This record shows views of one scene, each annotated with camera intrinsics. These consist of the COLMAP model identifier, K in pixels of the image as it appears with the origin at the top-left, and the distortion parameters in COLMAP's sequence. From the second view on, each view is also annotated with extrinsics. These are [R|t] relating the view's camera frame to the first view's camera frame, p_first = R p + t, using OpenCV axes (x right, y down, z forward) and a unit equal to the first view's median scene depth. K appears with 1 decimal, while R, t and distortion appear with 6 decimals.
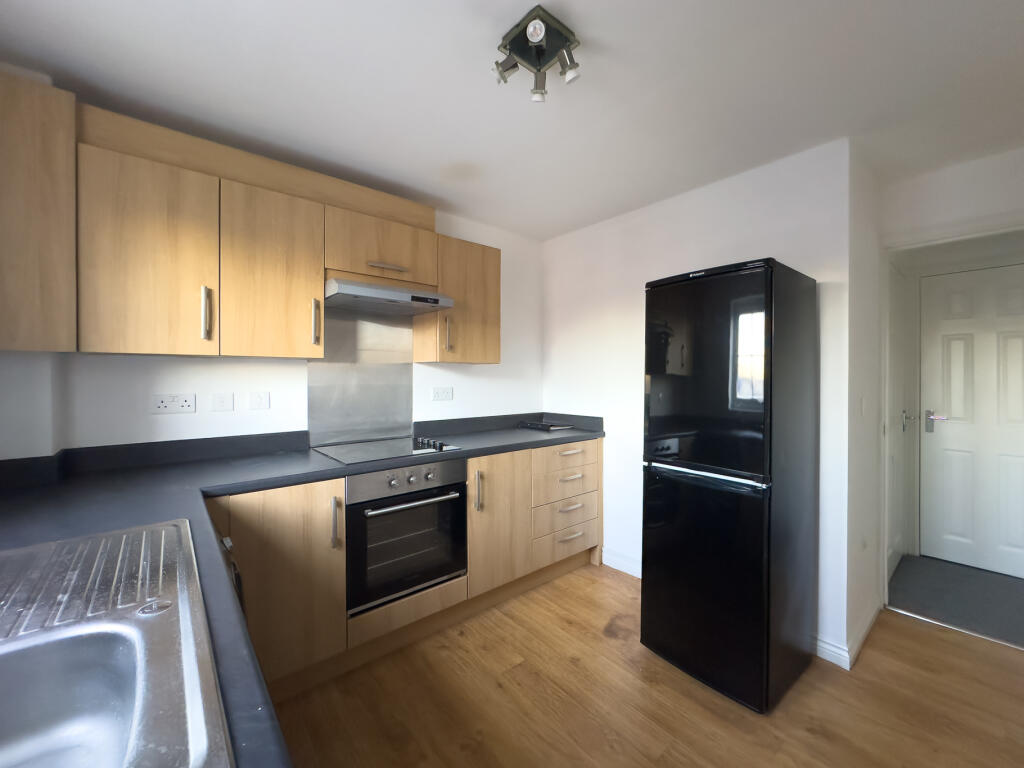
lens RADIAL K [[410.8, 0, 512.9], [0, 410.8, 379.0], [0, 0, 1]] dist [-0.002614, -0.000099]
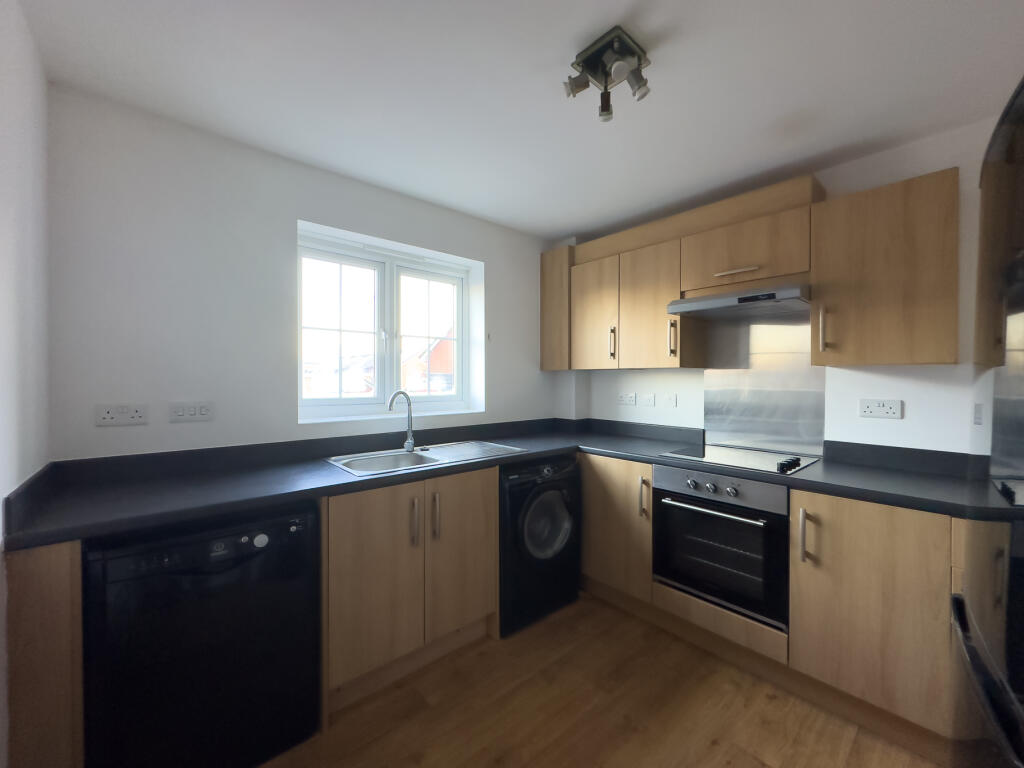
lens RADIAL K [[415.8, 0, 512.0], [0, 415.8, 384.0], [0, 0, 1]] dist [0.000939, 0.000179]
pose [[0.017328, 0.015184, -0.999735, 0.722941], [-0.009666, 0.999840, 0.015019, -0.015506], [0.999803, 0.009403, 0.017472, 0.479499]]
